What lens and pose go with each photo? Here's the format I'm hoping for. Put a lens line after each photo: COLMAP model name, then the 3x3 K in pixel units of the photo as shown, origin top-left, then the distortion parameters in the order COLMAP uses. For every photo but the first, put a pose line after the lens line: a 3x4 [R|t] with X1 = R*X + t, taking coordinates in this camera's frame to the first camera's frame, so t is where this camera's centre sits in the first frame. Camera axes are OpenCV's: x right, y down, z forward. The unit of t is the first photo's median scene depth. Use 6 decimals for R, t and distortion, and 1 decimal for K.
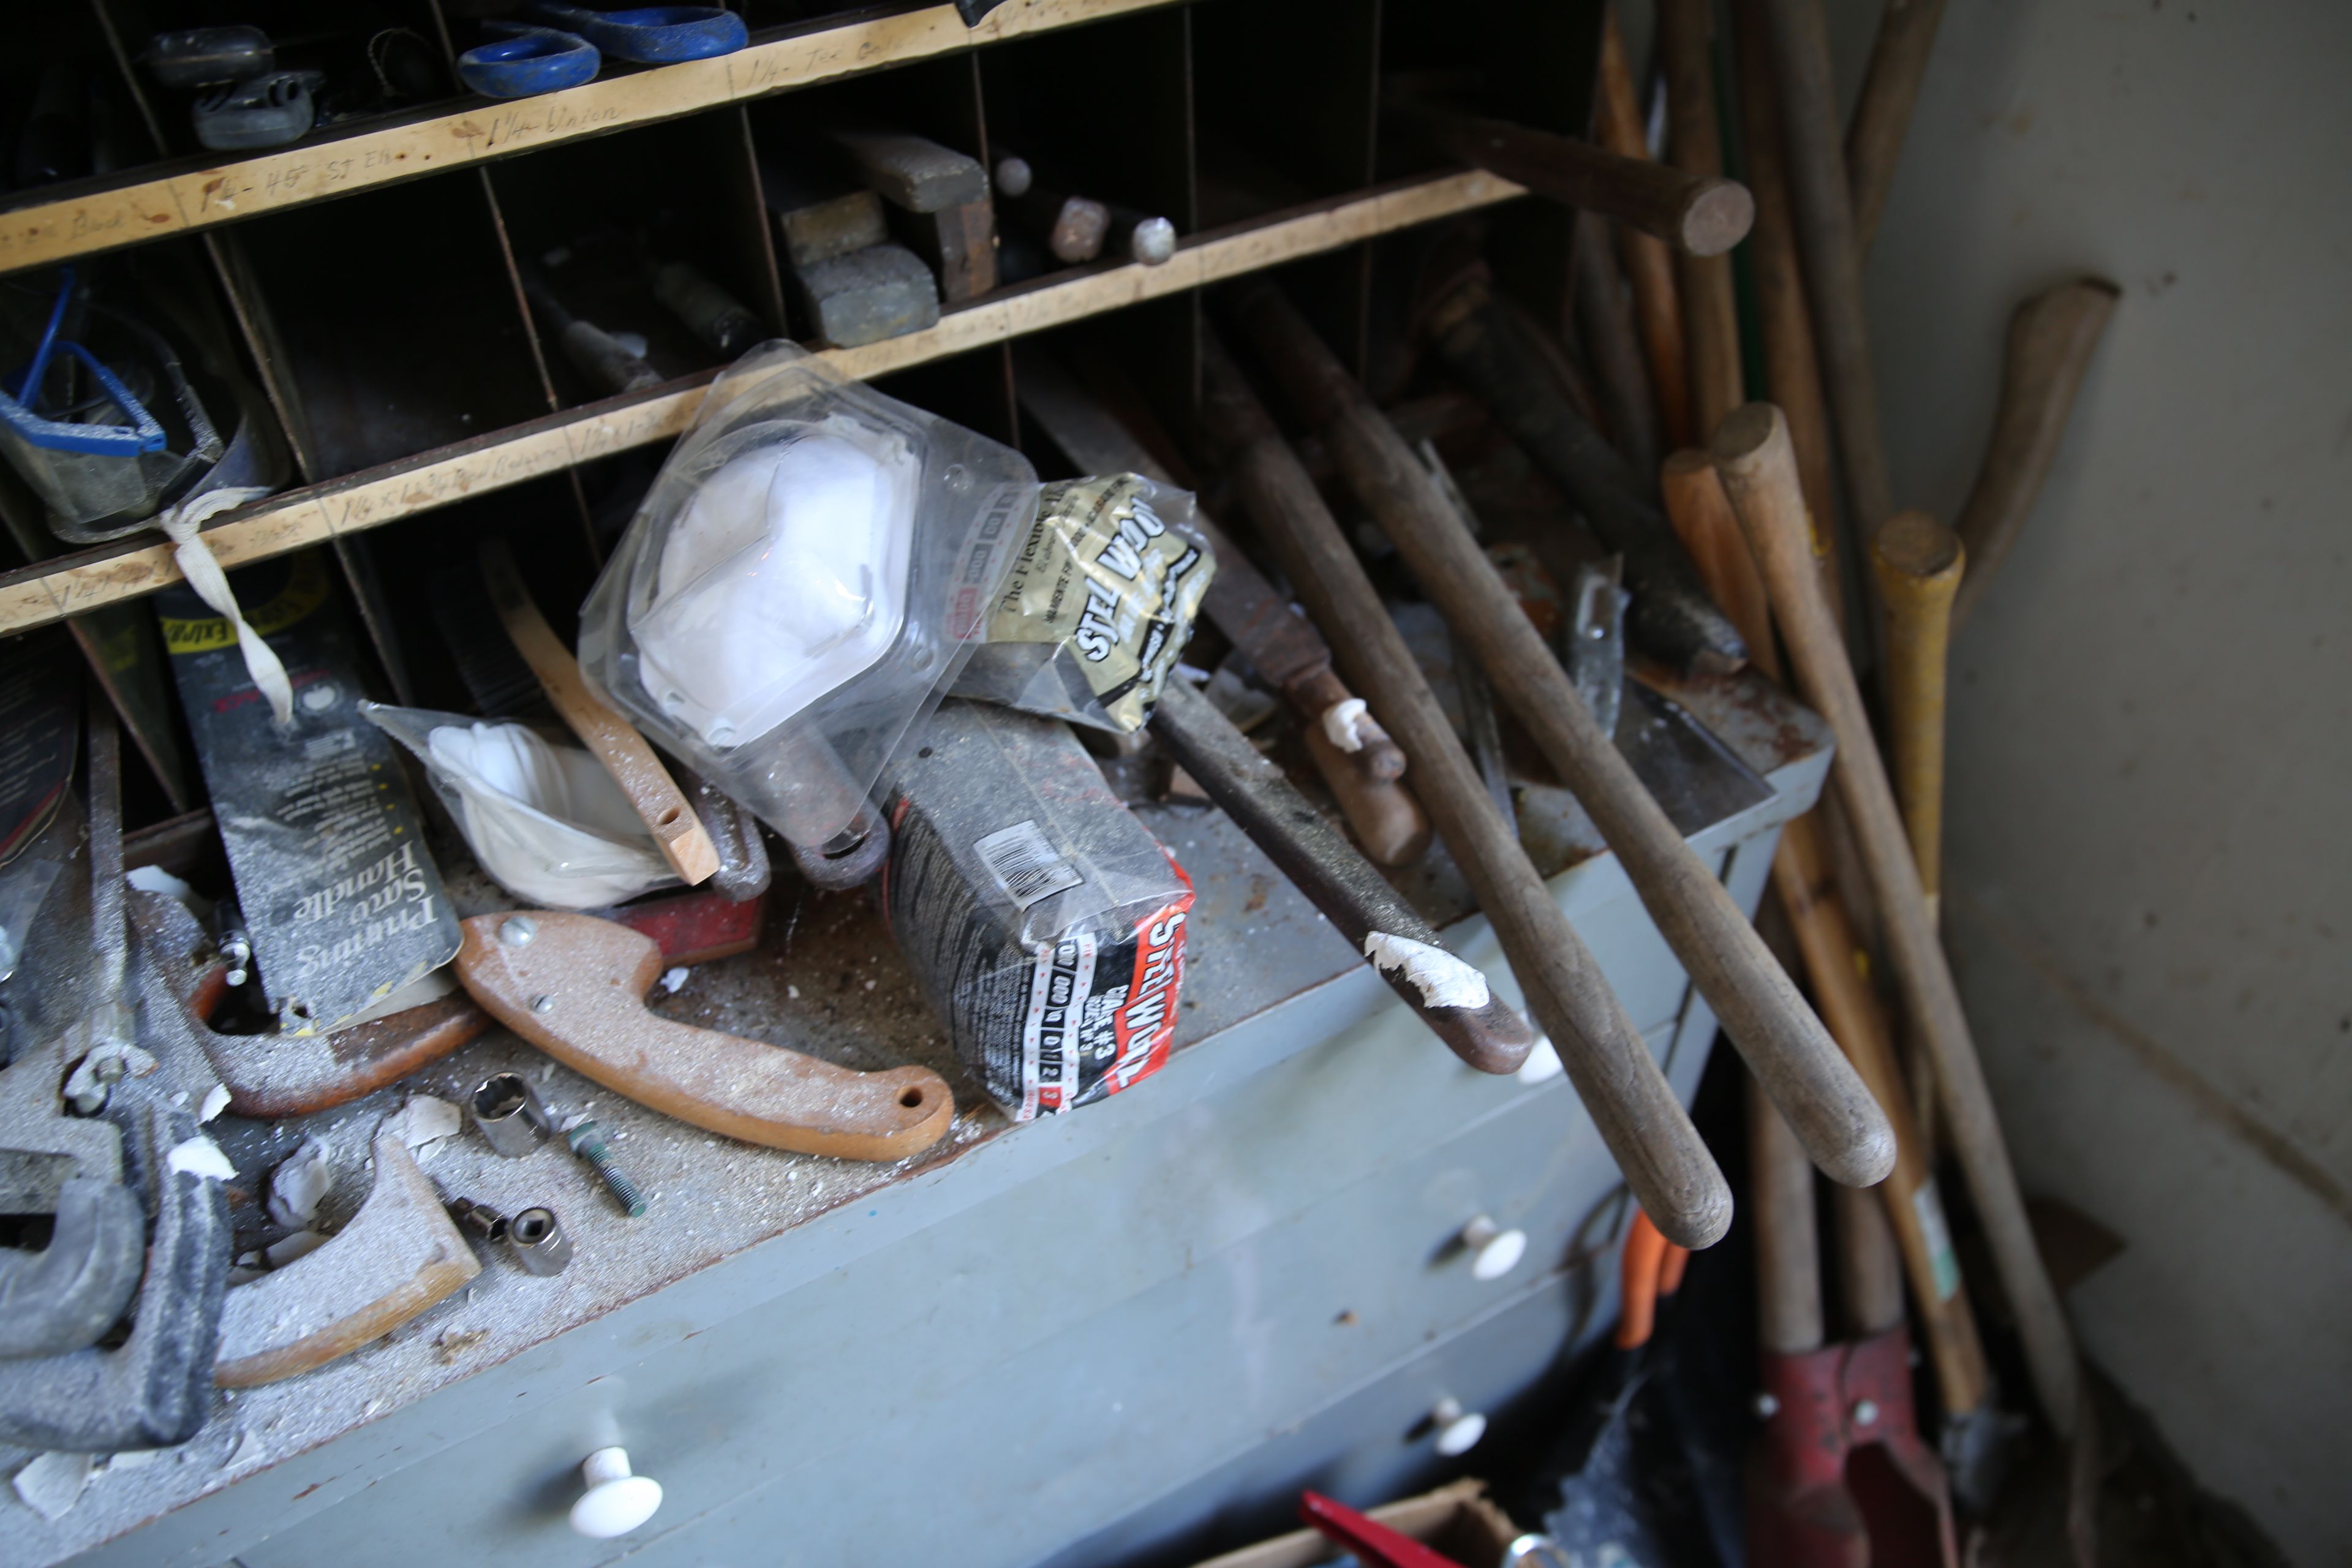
lens RADIAL K [[1662.1, 0, 1180.7], [0, 1662.1, 787.6], [0, 0, 1]] dist [-0.111737, 0.086900]
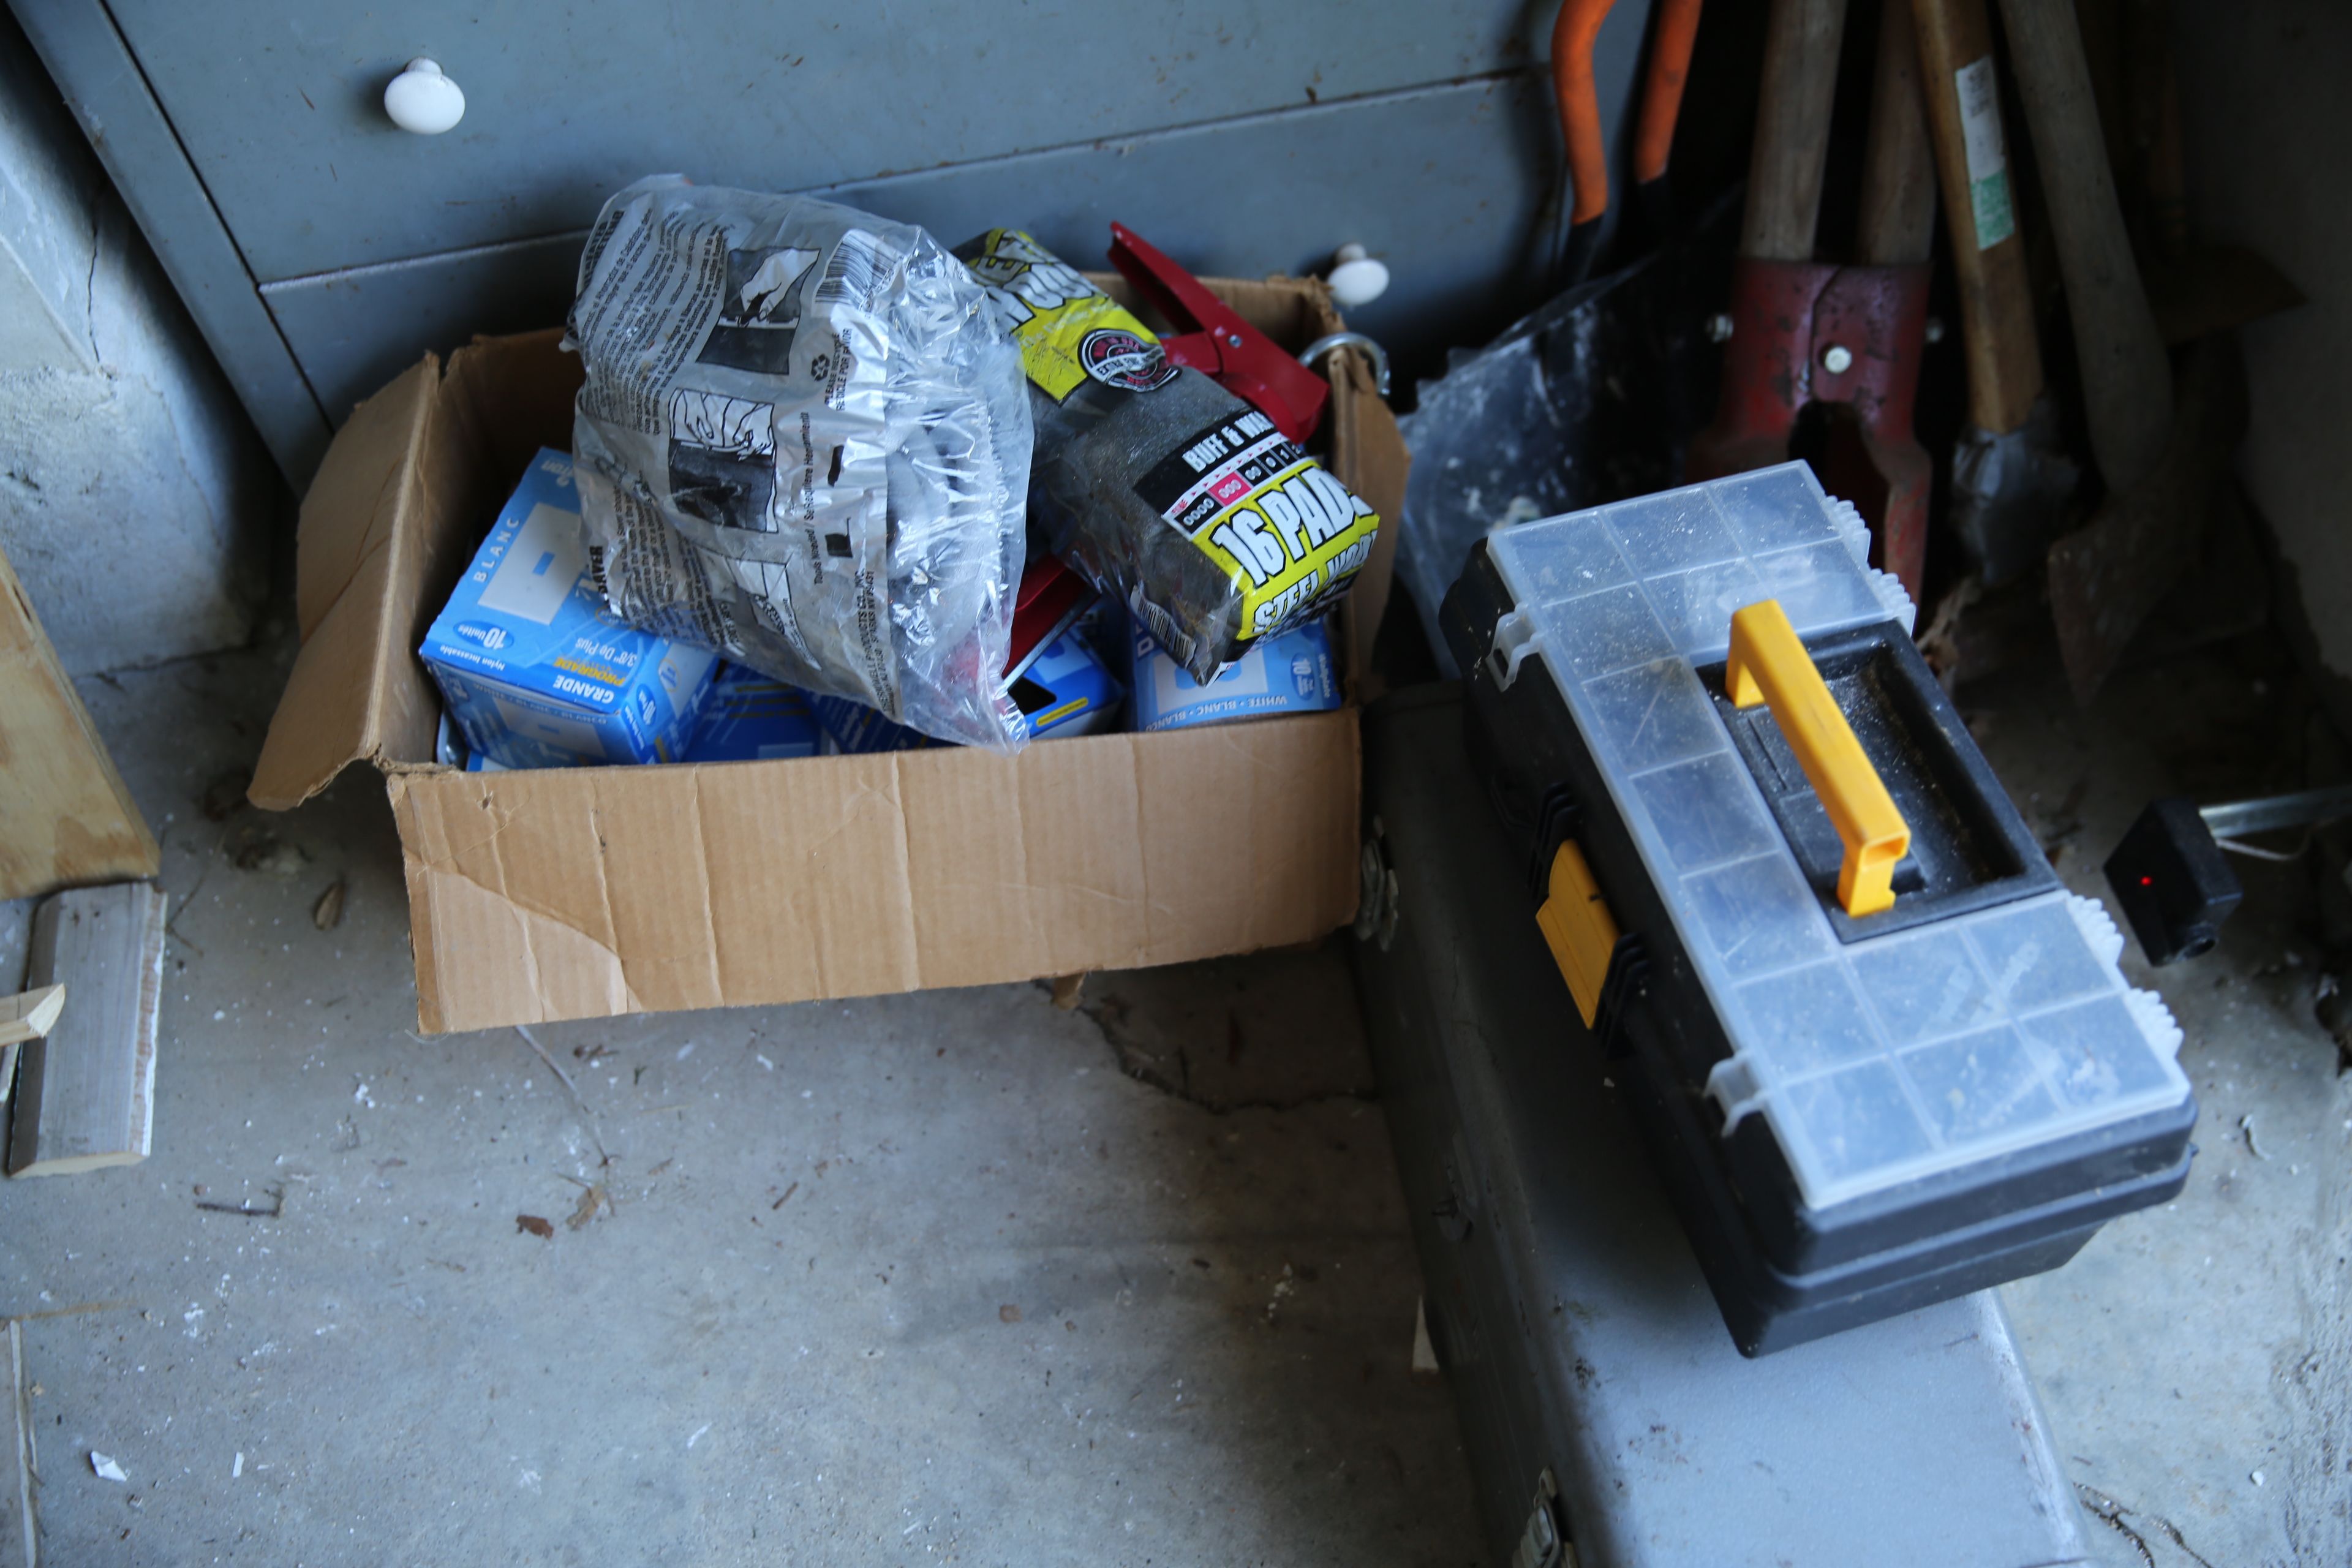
lens RADIAL K [[2389.9, 0, 1181.7], [0, 2389.9, 784.0], [0, 0, 1]] dist [-0.027334, 0.122346]
pose [[0.950272, 0.256698, -0.176321, 0.619885], [-0.202211, 0.939195, 0.277531, 0.529485], [0.236841, -0.228076, 0.944398, -0.419403]]
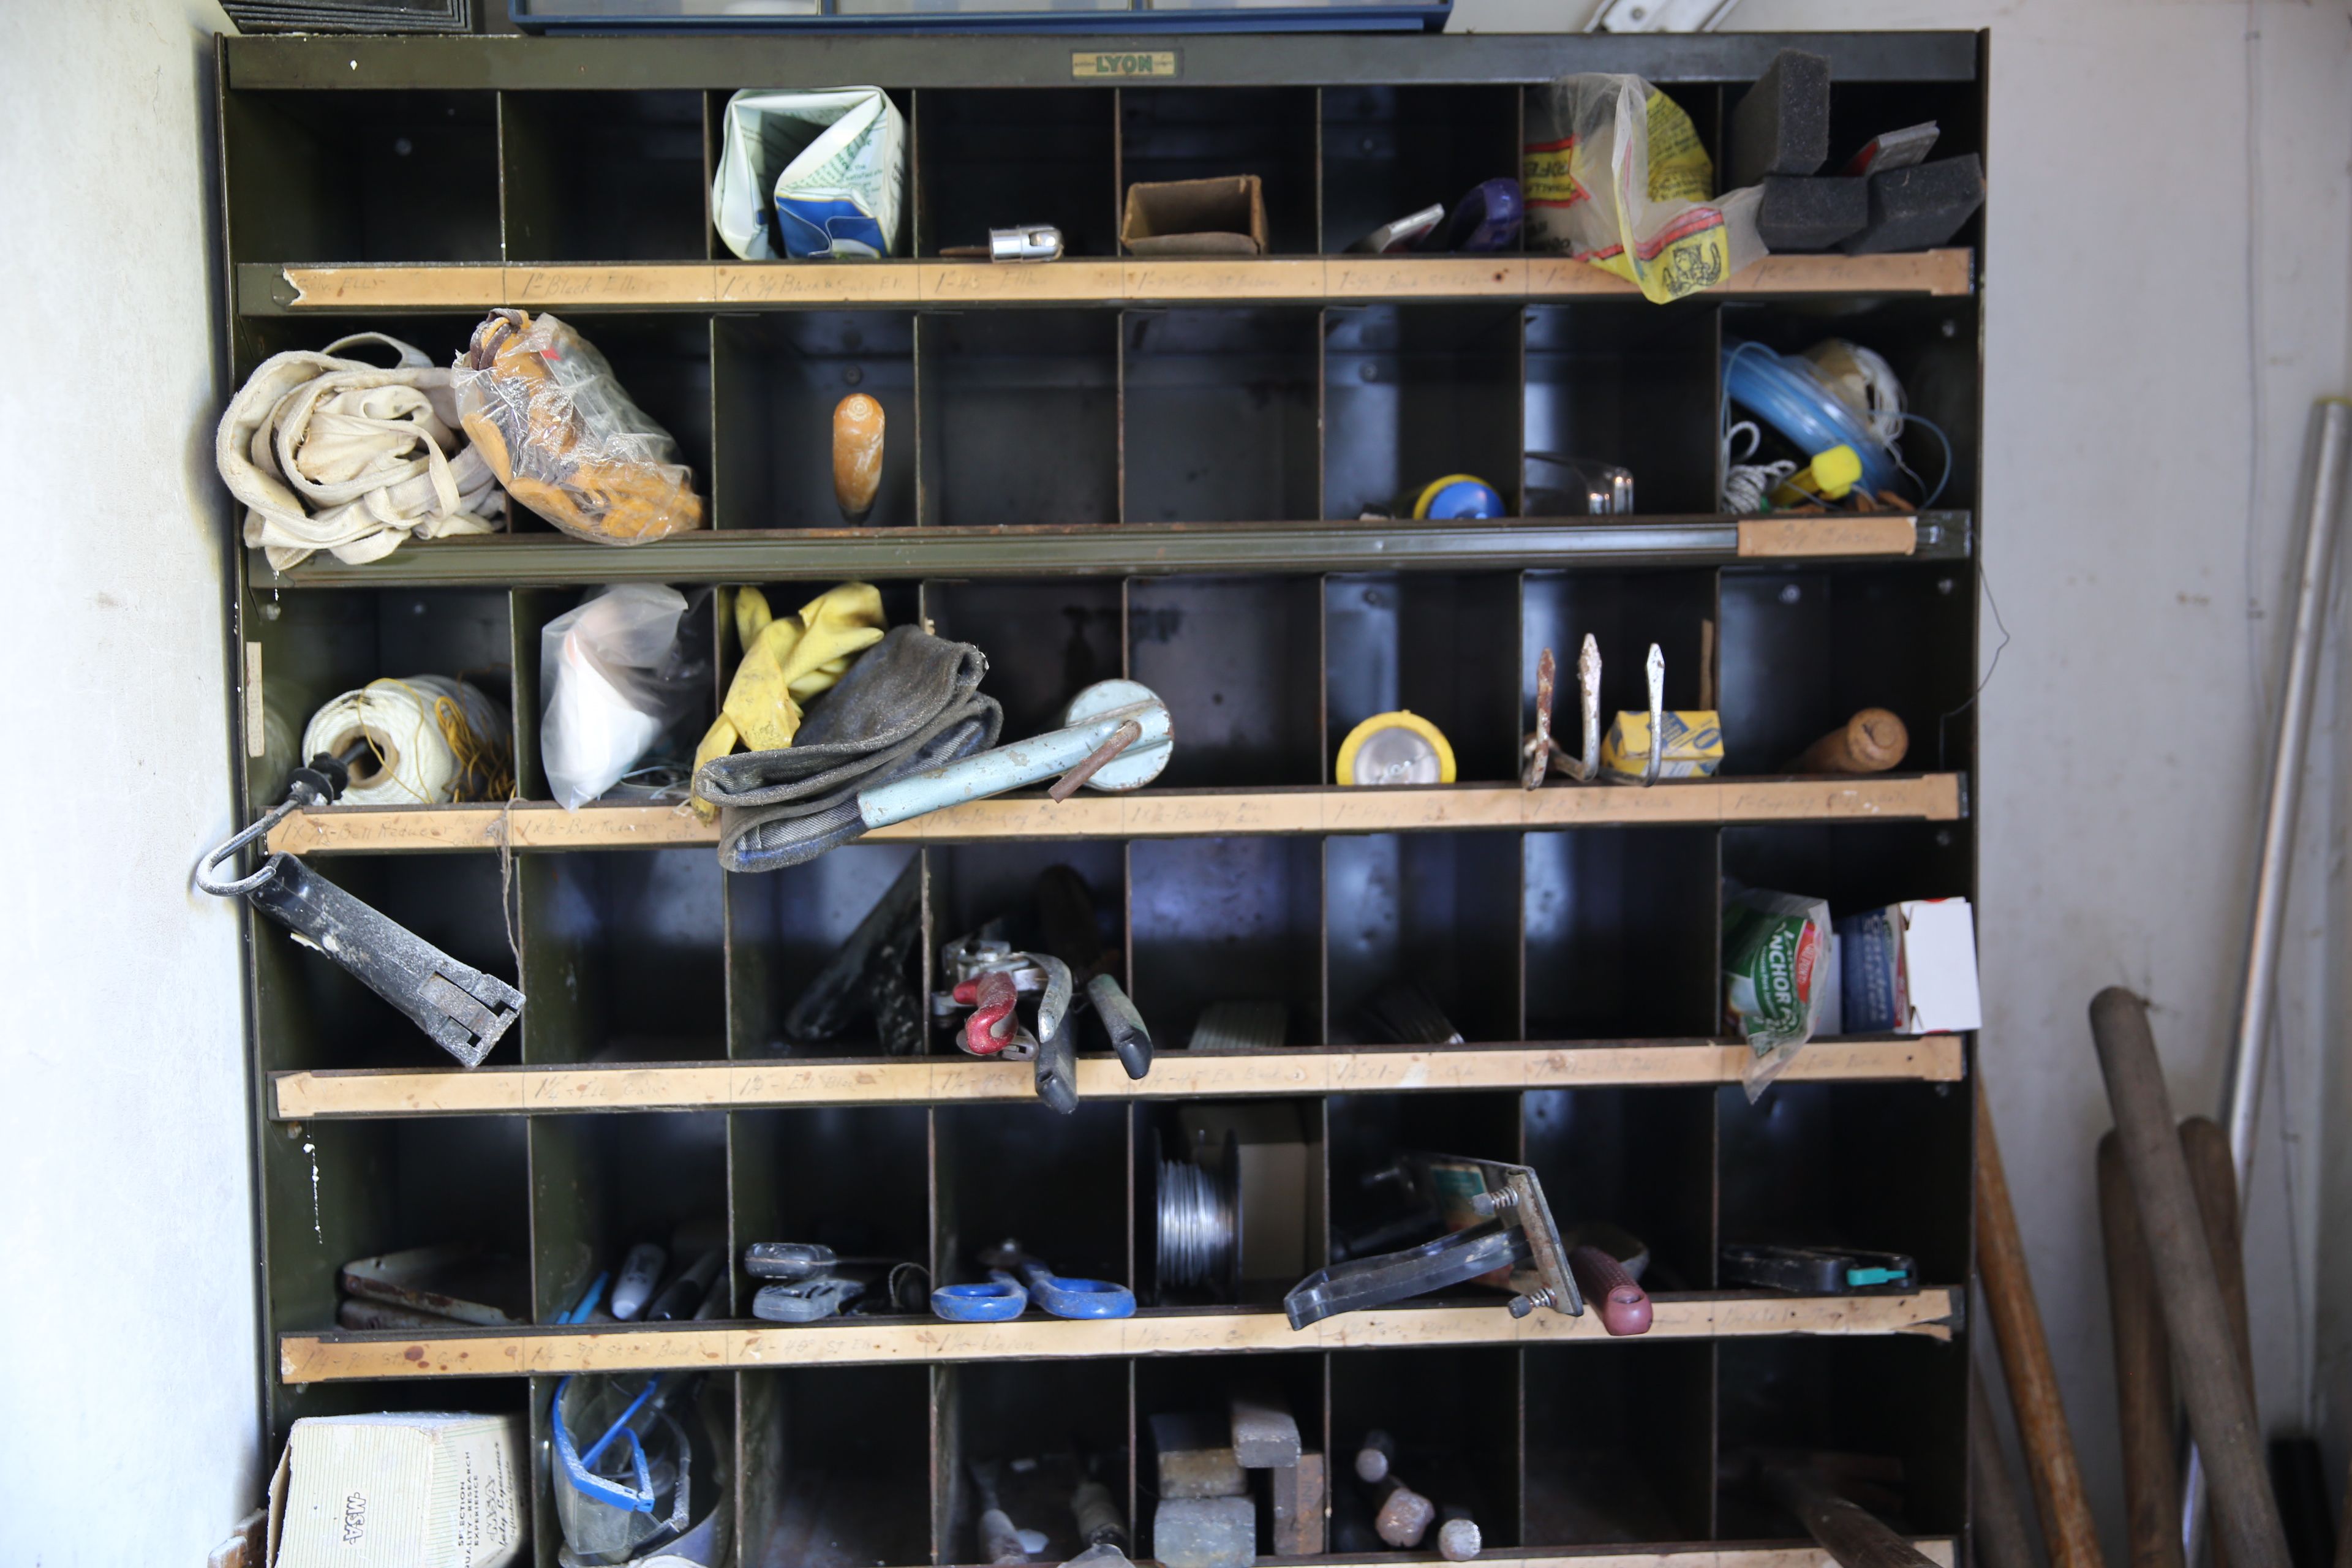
lens RADIAL K [[2389.9, 0, 1181.7], [0, 2389.9, 784.0], [0, 0, 1]] dist [-0.027334, 0.122346]
pose [[0.896216, 0.049759, -0.440818, 0.581980], [-0.313181, 0.774739, -0.549270, 0.258483], [0.314188, 0.630320, 0.709917, -0.629883]]
